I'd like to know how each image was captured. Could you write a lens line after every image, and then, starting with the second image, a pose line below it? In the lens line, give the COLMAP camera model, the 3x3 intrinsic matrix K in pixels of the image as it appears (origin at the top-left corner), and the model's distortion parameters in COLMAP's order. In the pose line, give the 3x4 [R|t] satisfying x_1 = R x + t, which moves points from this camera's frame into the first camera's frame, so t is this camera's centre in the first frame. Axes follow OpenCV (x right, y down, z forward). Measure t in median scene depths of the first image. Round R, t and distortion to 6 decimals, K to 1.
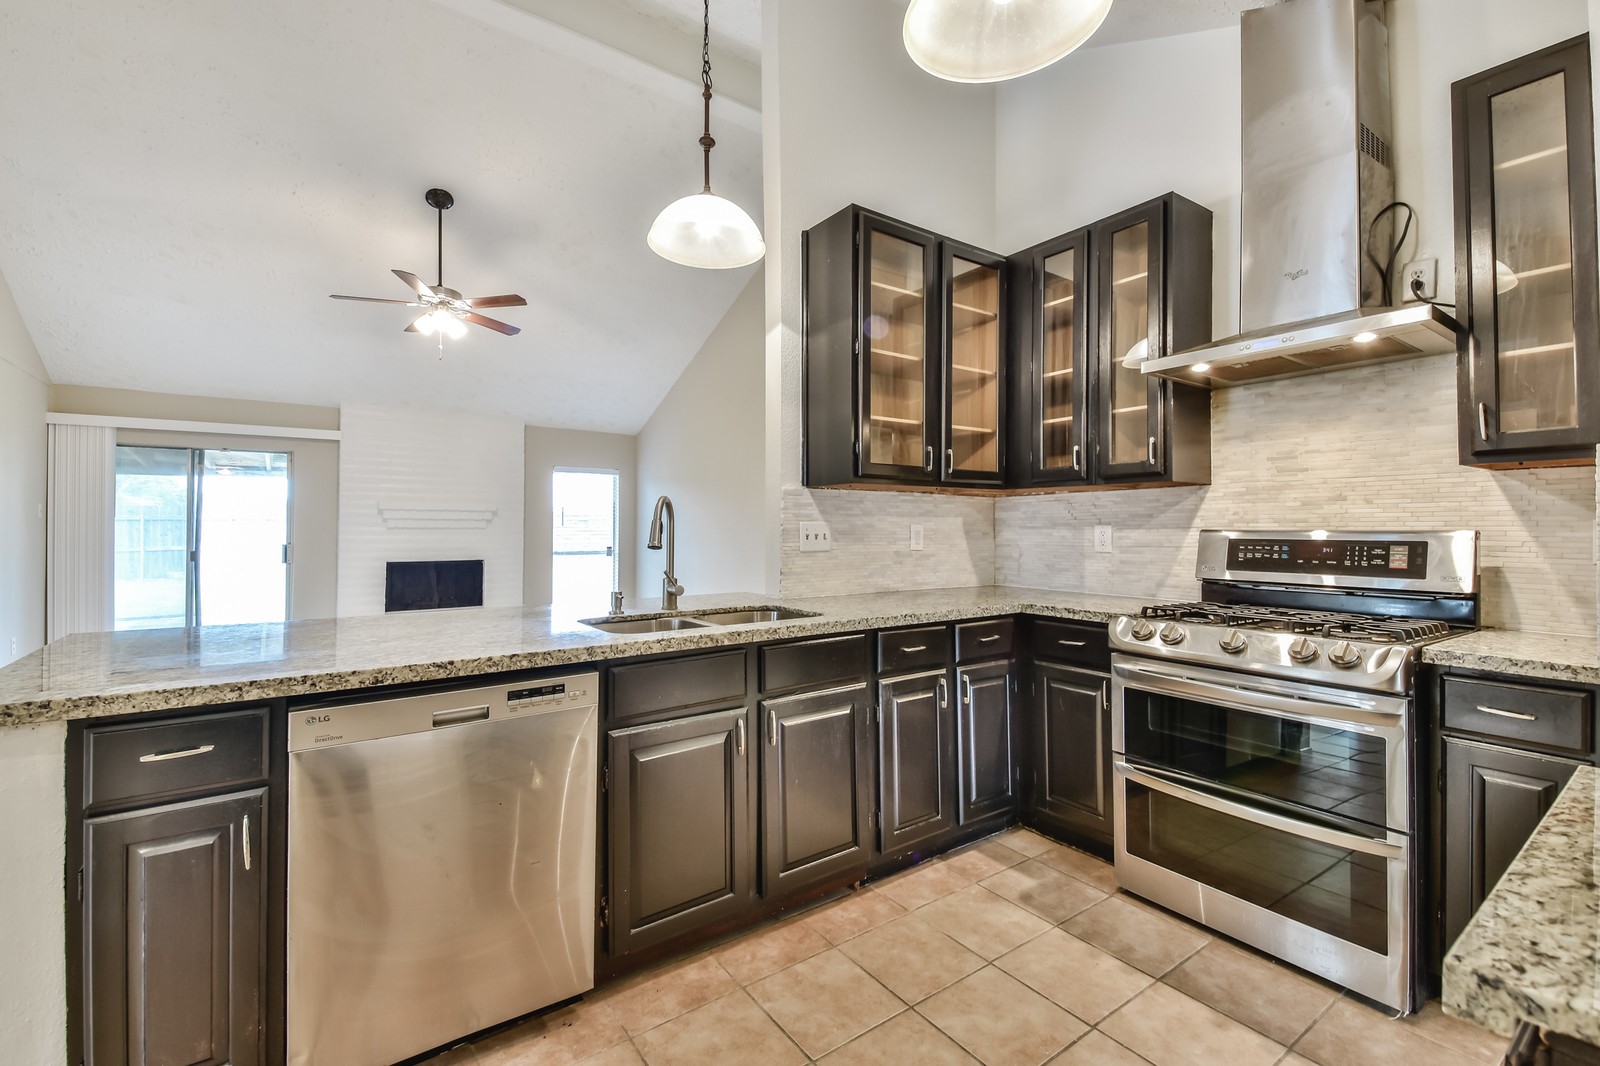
lens RADIAL K [[687.1, 0, 792.5], [0, 687.1, 516.7], [0, 0, 1]] dist [0.045972, -0.029649]
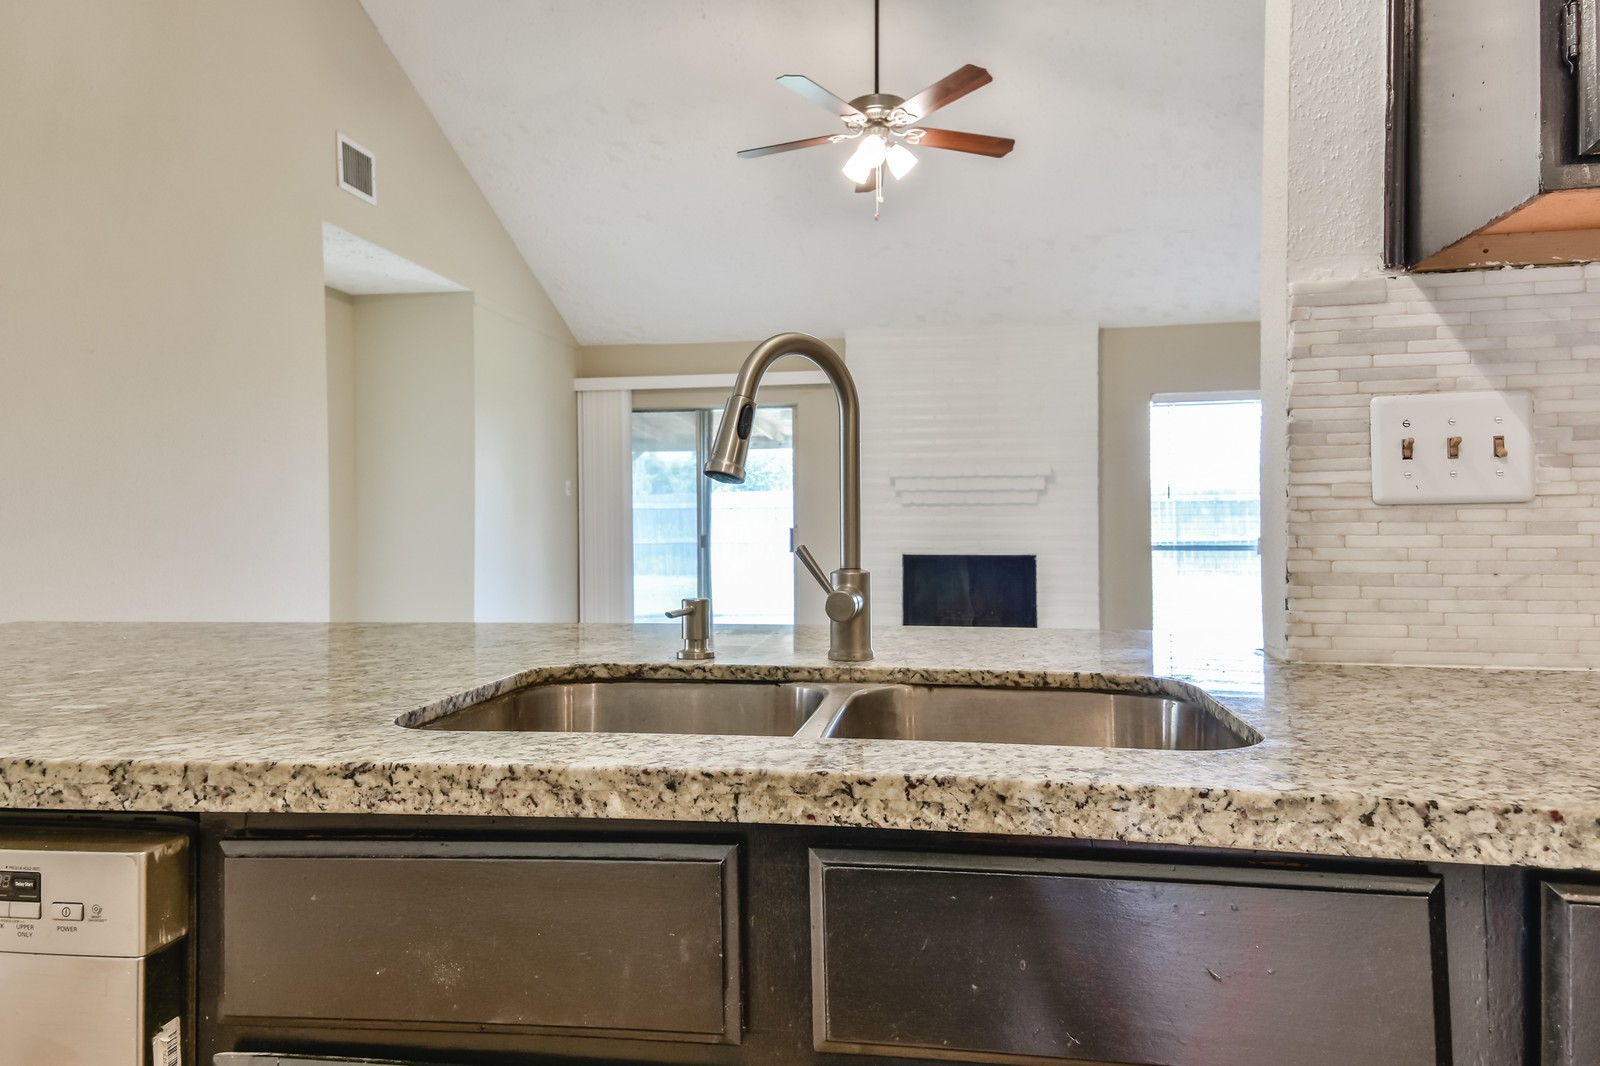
lens RADIAL K [[1036.9, 0, 793.6], [0, 1036.9, 515.1], [0, 0, 1]] dist [0.115725, -0.000518]
pose [[0.715518, -0.008119, -0.698547, 0.237843], [0.017438, 0.999828, 0.006241, 0.078294], [0.698377, -0.016647, 0.715536, 0.824365]]
